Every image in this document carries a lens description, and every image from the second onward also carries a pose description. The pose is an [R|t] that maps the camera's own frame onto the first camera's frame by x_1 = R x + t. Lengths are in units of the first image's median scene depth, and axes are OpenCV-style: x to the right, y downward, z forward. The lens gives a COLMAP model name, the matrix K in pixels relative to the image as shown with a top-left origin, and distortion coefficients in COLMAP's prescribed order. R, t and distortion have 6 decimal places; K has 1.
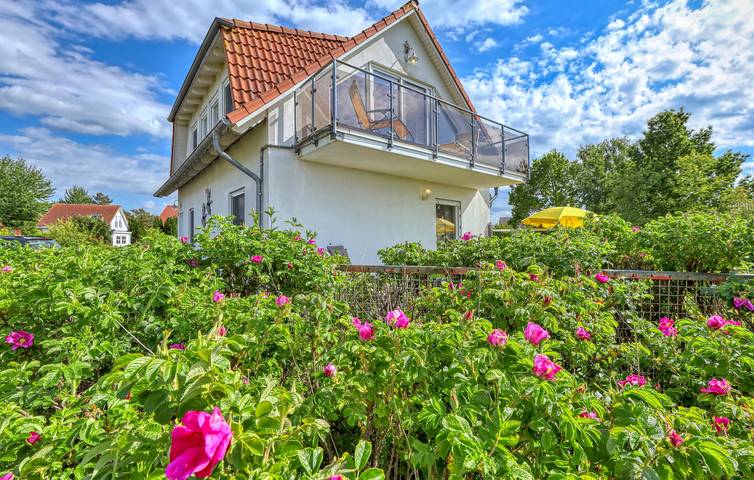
lens RADIAL K [[348.7, 0, 377.0], [0, 348.7, 240.0], [0, 0, 1]] dist [-0.002900, -0.000415]
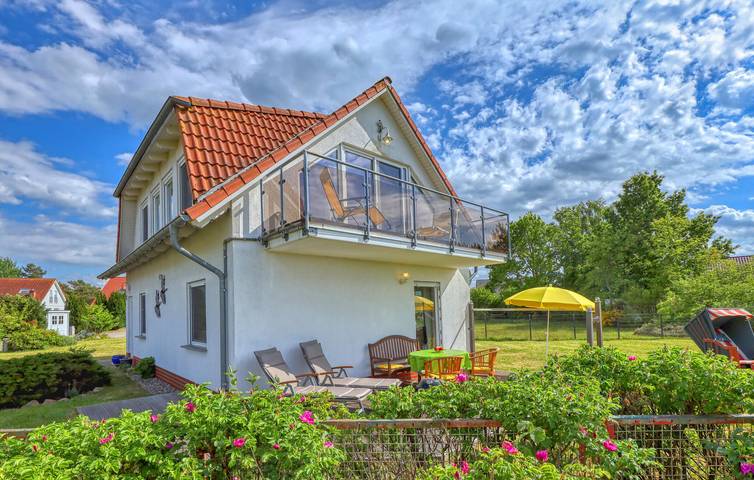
lens RADIAL K [[372.0, 0, 358.7], [0, 372.0, 240.1], [0, 0, 1]] dist [0.000439, -0.000977]
pose [[0.997373, -0.025514, 0.067789, -0.047048], [0.026565, 0.999540, -0.014648, -0.232503], [-0.067384, 0.016410, 0.997592, 0.009756]]
